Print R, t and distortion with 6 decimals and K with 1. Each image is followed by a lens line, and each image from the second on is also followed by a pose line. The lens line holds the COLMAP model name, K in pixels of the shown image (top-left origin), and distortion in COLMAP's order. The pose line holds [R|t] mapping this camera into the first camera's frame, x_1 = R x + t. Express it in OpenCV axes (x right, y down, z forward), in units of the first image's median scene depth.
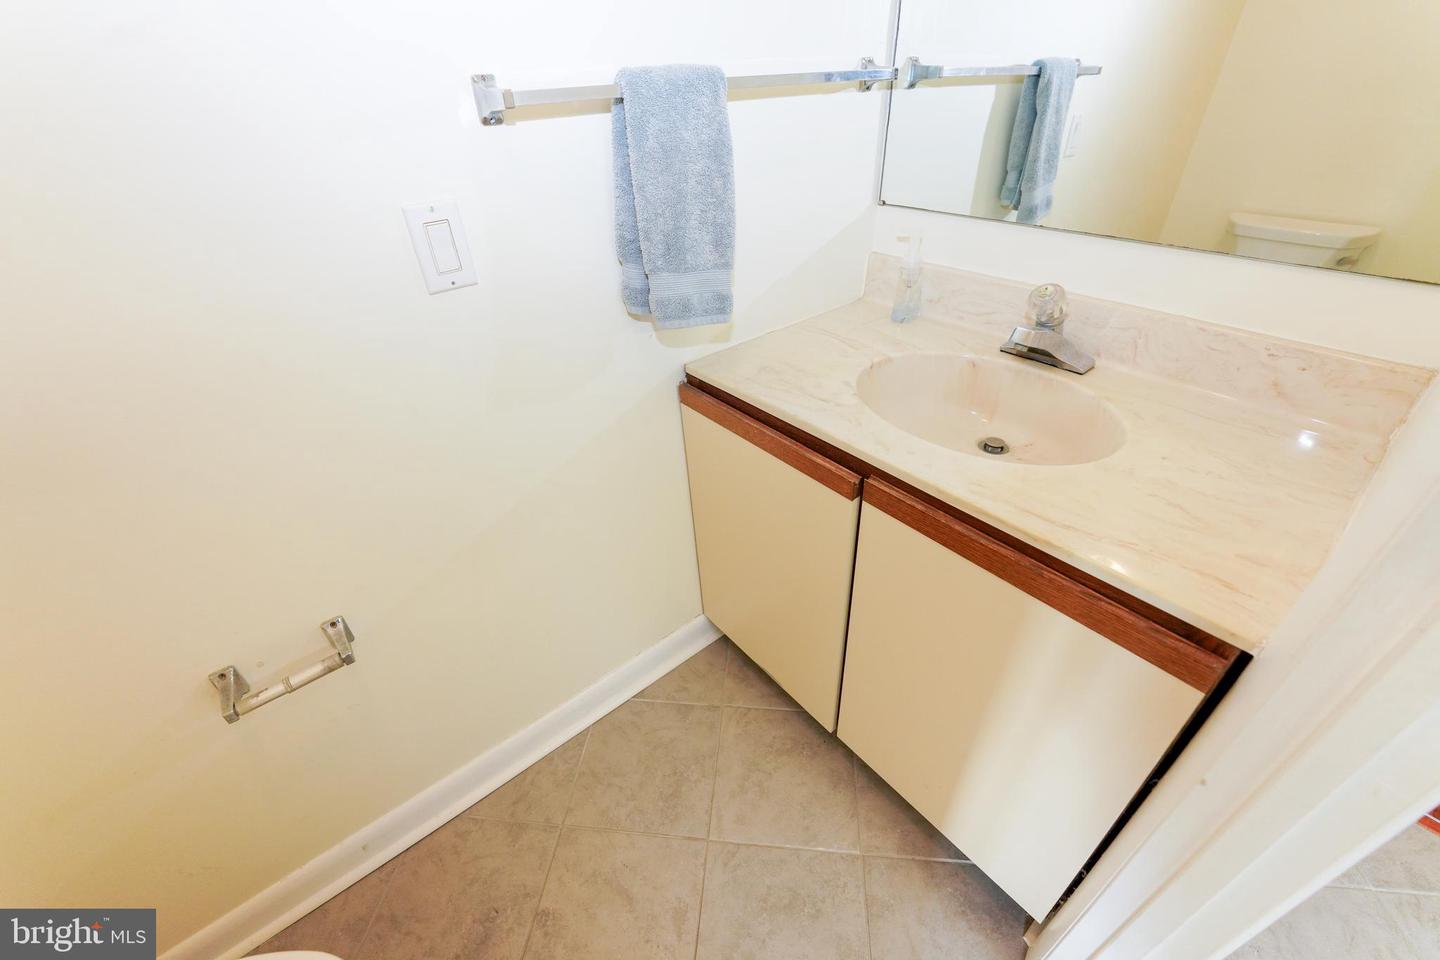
lens RADIAL K [[582.6, 0, 723.0], [0, 582.6, 480.1], [0, 0, 1]] dist [-0.021283, 0.000381]
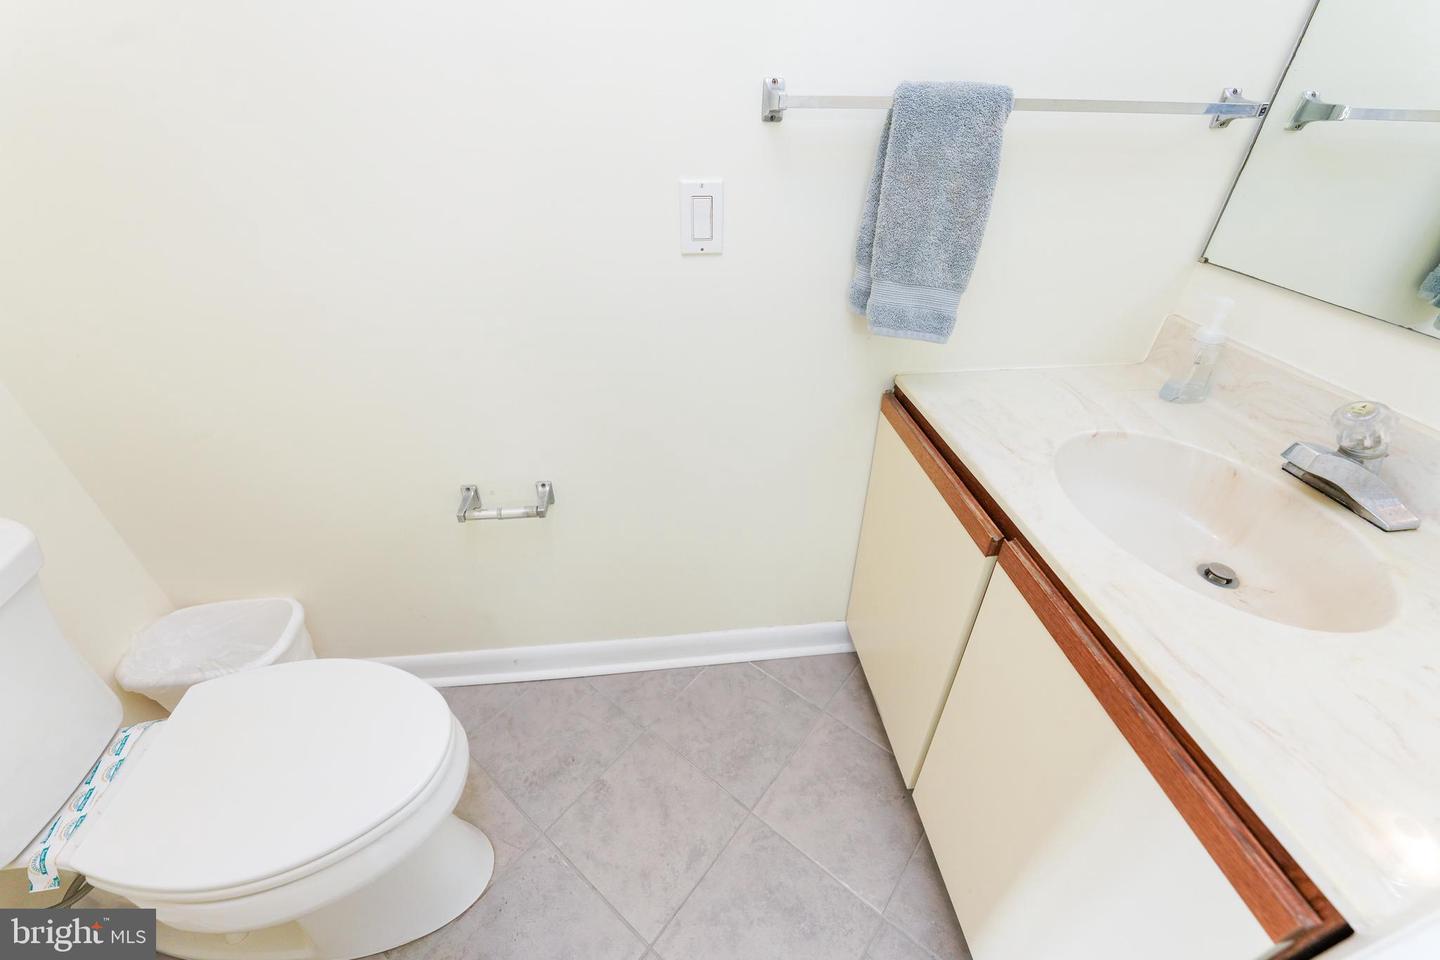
lens RADIAL K [[582.6, 0, 723.0], [0, 582.6, 480.1], [0, 0, 1]] dist [-0.021283, 0.000381]
pose [[0.841055, 0.347554, -0.414528, 0.175223], [-0.347177, 0.934460, 0.079080, -0.005421], [0.414844, 0.077404, 0.906594, -0.021544]]
